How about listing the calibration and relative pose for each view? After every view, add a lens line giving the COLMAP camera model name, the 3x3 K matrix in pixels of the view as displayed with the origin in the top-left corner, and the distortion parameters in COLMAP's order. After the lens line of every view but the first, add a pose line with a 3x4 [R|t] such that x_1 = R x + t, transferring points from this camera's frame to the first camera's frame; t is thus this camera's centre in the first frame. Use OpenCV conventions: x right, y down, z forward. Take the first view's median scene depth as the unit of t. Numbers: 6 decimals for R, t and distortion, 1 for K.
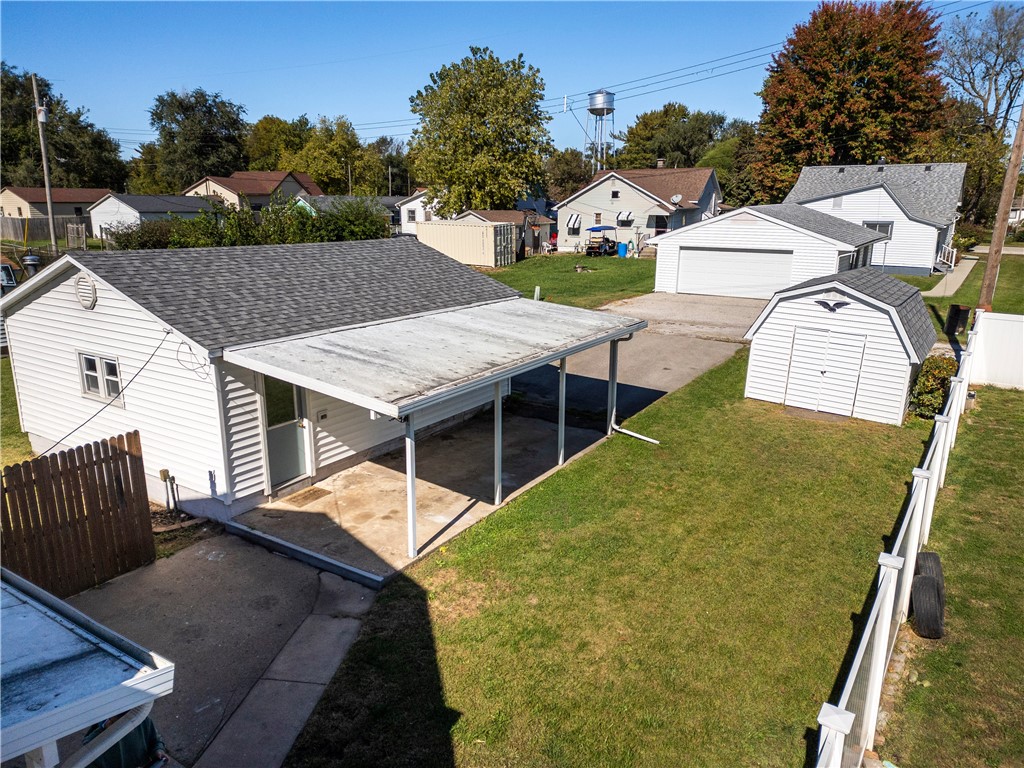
lens RADIAL K [[716.1, 0, 513.2], [0, 716.1, 380.4], [0, 0, 1]] dist [0.093094, -0.092307]
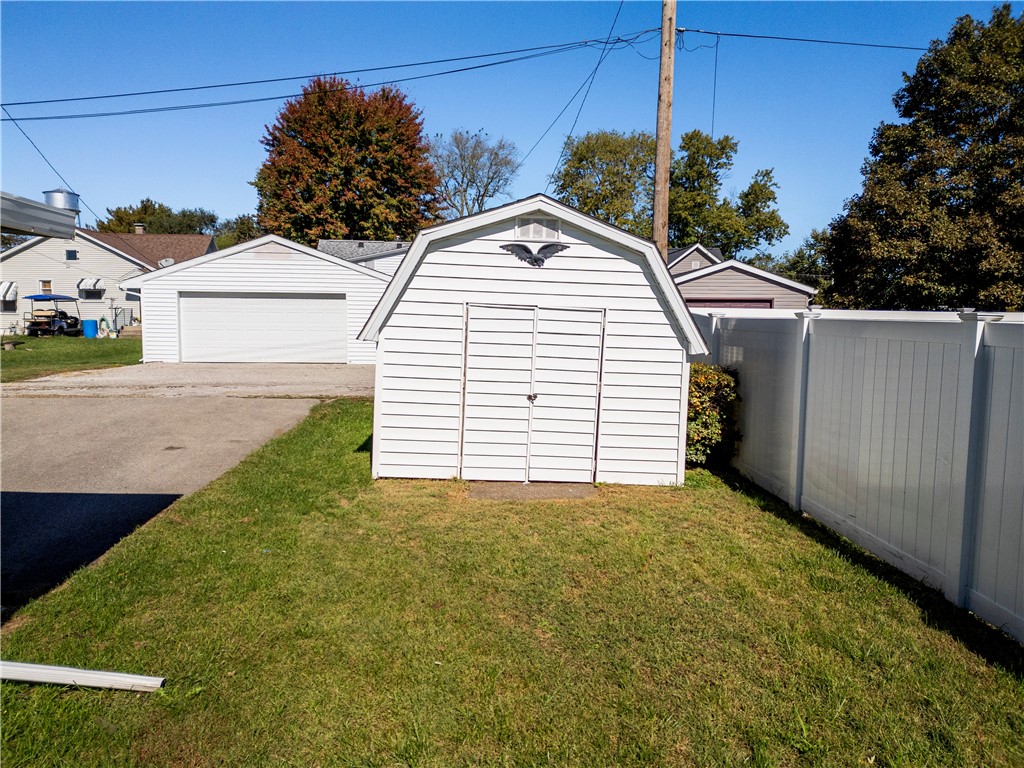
lens RADIAL K [[716.1, 0, 513.2], [0, 716.1, 380.4], [0, 0, 1]] dist [0.093094, -0.092307]
pose [[0.793114, -0.051919, 0.606856, 0.042355], [0.149520, 0.982468, -0.111356, 0.008742], [-0.590435, 0.179055, 0.786973, 0.199405]]
